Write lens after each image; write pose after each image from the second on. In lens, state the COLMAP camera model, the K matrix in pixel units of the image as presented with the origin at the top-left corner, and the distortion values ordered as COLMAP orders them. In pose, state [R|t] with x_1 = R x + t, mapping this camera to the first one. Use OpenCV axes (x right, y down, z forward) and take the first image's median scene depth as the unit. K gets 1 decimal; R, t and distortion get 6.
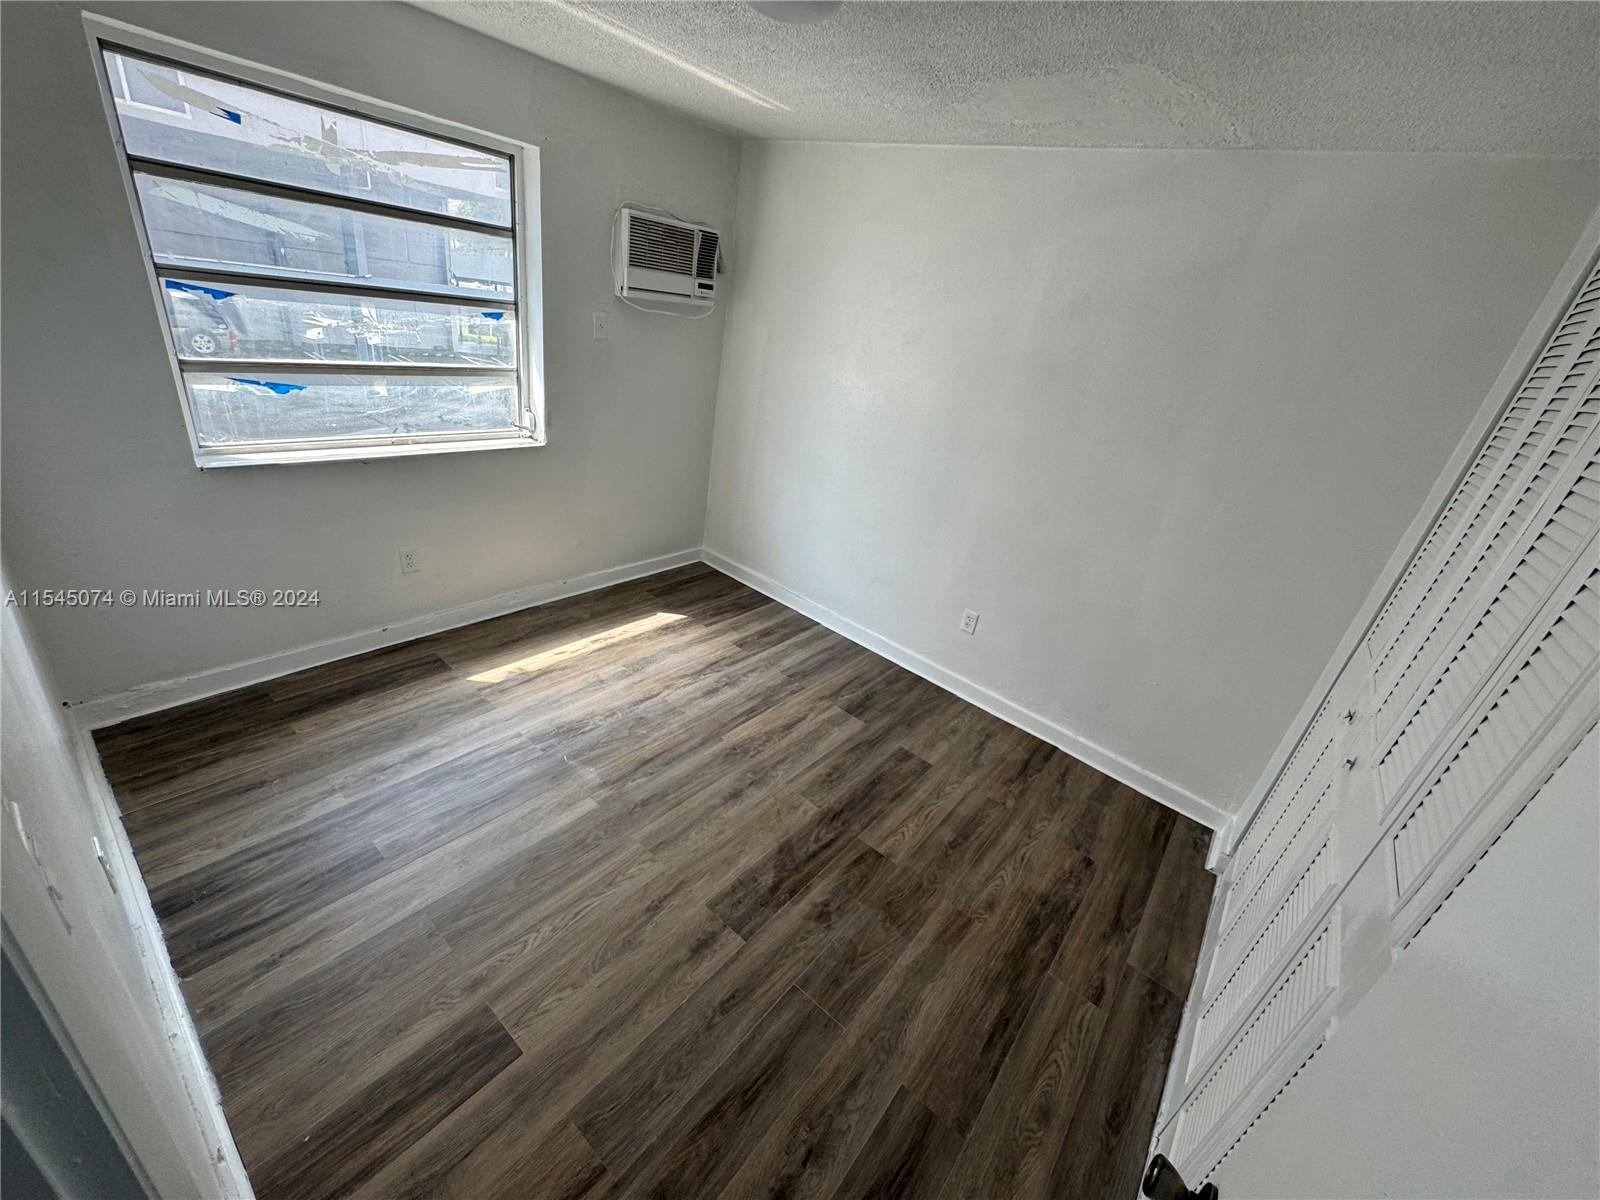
lens RADIAL K [[632.2, 0, 800.0], [0, 632.2, 600.0], [0, 0, 1]] dist [-0.008121, 0.000040]
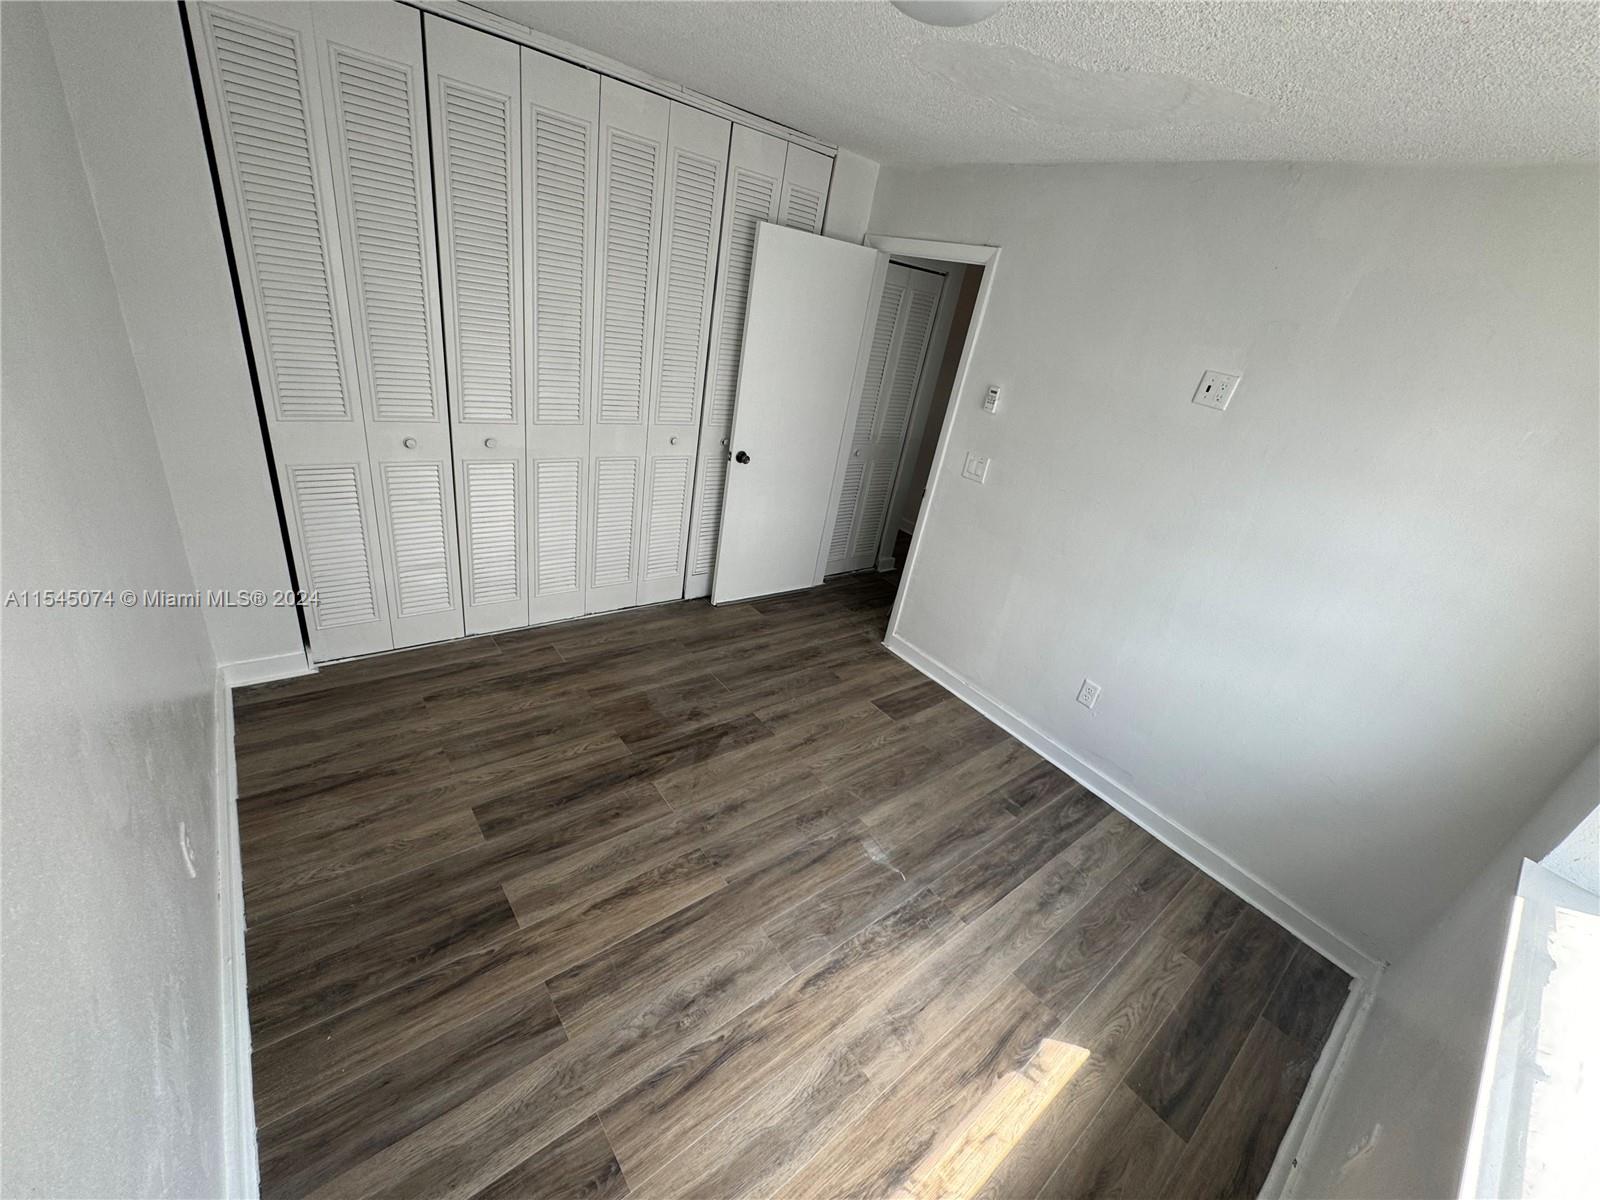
lens RADIAL K [[632.2, 0, 800.0], [0, 632.2, 600.0], [0, 0, 1]] dist [-0.008121, 0.000040]
pose [[-0.922952, -0.382560, 0.042521, -0.114194], [-0.200125, 0.571286, 0.795979, -0.658047], [-0.328801, 0.726140, -0.603829, 1.271251]]
